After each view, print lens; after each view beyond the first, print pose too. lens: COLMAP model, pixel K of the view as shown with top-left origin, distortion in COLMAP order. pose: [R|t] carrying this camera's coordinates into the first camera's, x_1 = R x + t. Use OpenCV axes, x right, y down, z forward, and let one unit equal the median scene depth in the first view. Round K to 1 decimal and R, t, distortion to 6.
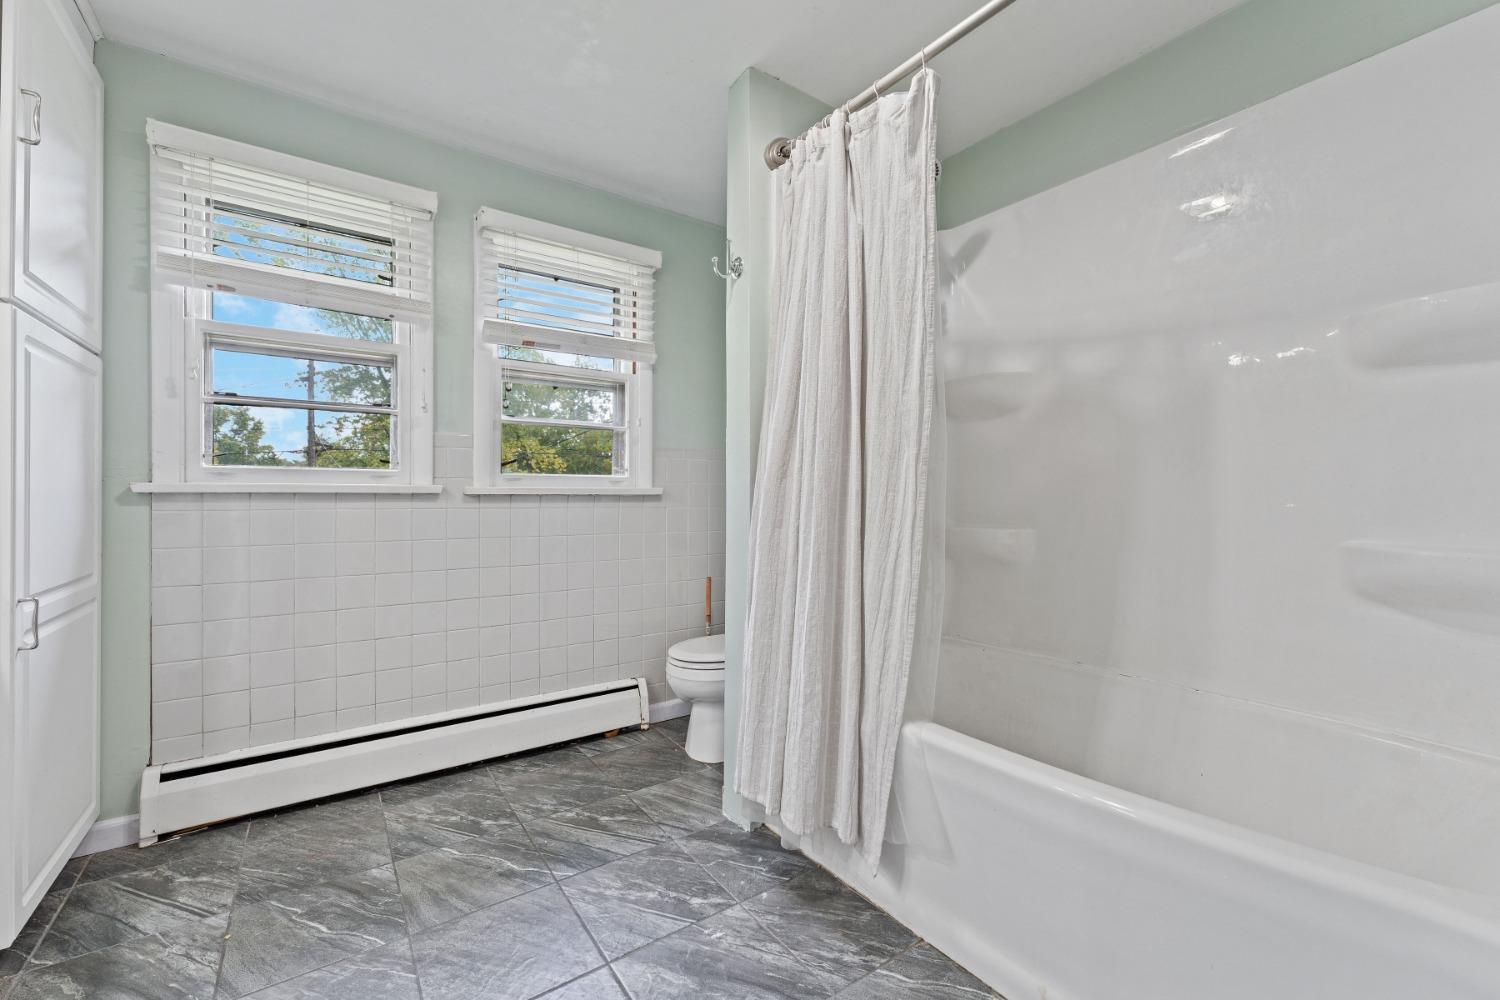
lens RADIAL K [[600.3, 0, 752.7], [0, 600.3, 496.9], [0, 0, 1]] dist [0.002936, -0.000157]
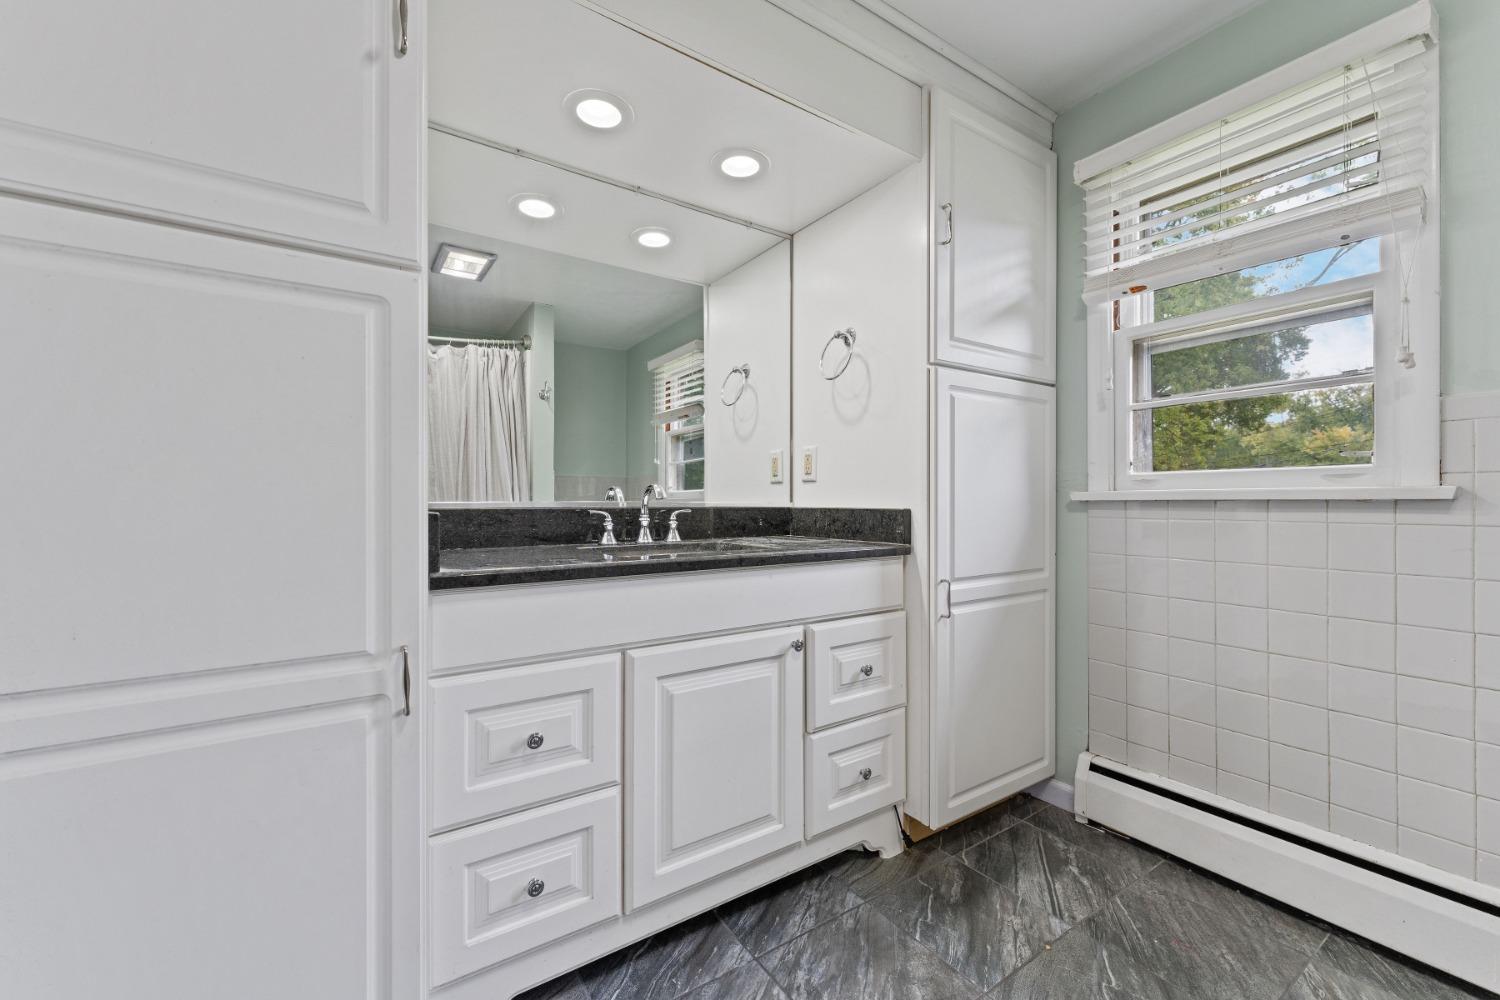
lens RADIAL K [[600.3, 0, 752.8], [0, 600.3, 501.8], [0, 0, 1]] dist [0.002936, -0.000157]
pose [[-0.026759, -0.005771, -0.999625, 0.112864], [-0.003198, 0.999979, -0.005687, 0.002686], [0.999637, 0.003044, -0.026777, 0.443052]]
